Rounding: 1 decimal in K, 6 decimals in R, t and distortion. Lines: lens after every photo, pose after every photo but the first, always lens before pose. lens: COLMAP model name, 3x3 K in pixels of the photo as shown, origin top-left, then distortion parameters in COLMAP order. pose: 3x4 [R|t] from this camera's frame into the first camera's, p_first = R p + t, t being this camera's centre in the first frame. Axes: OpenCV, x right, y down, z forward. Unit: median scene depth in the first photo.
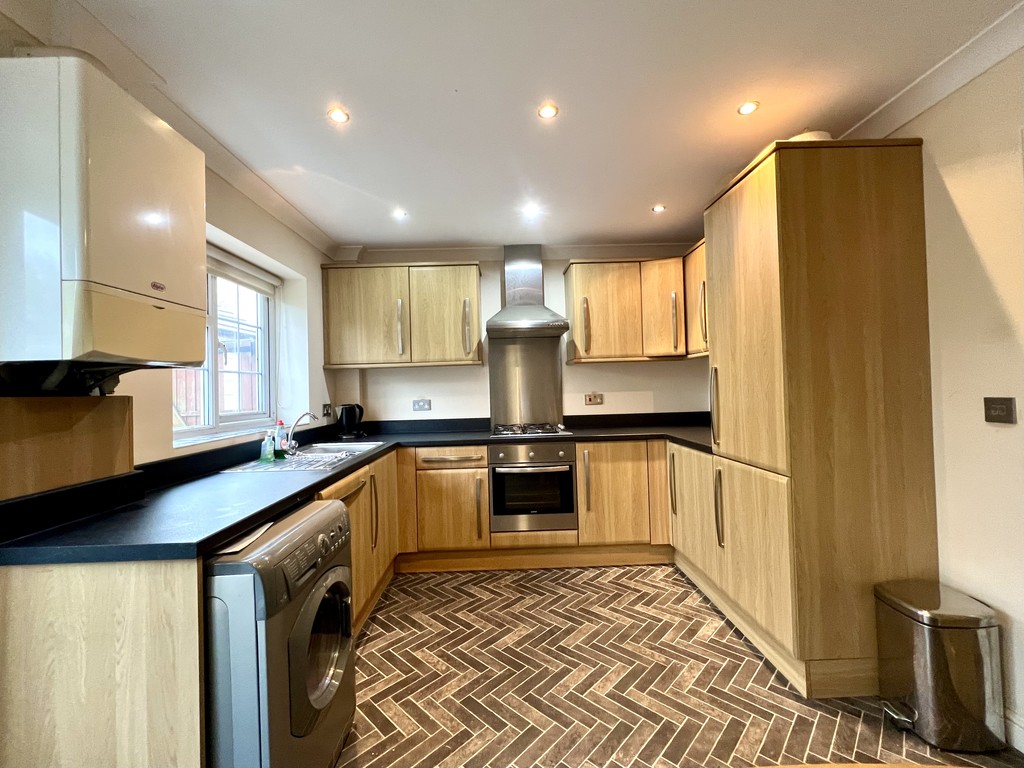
lens RADIAL K [[423.8, 0, 516.7], [0, 423.8, 380.8], [0, 0, 1]] dist [0.000045, -0.000077]
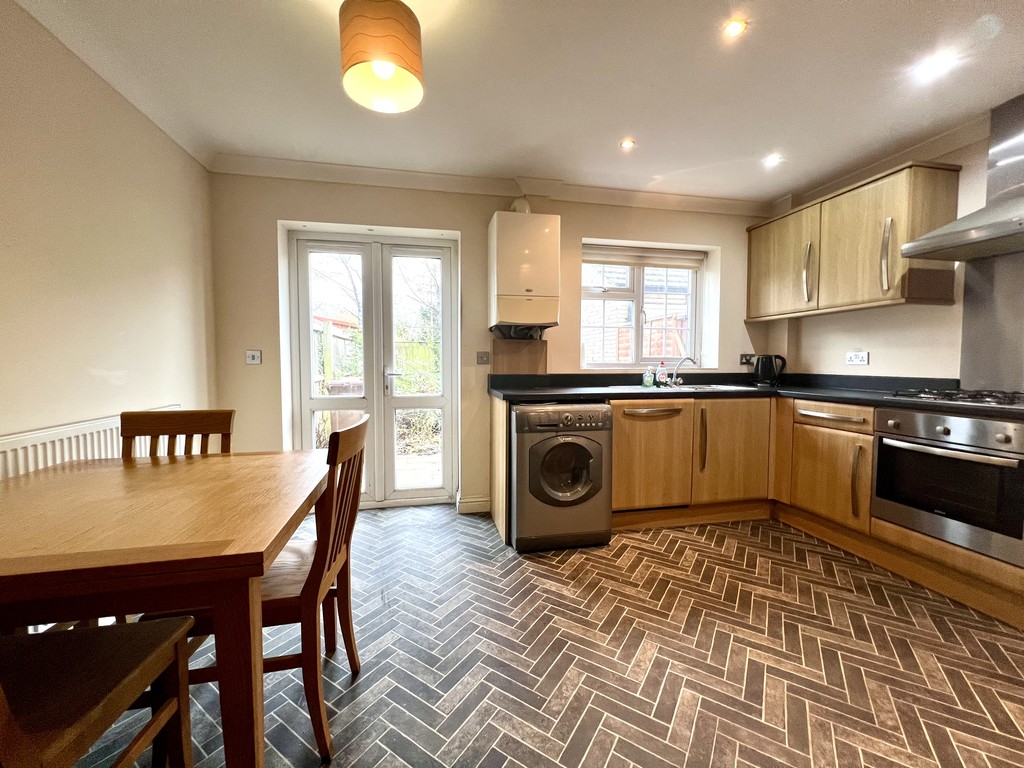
lens RADIAL K [[423.8, 0, 516.7], [0, 423.8, 380.8], [0, 0, 1]] dist [0.000045, -0.000077]
pose [[0.184725, 0.070526, -0.980257, 0.580563], [0.010926, 0.997213, 0.073804, 0.038600], [0.982730, -0.024344, 0.183439, 0.205168]]
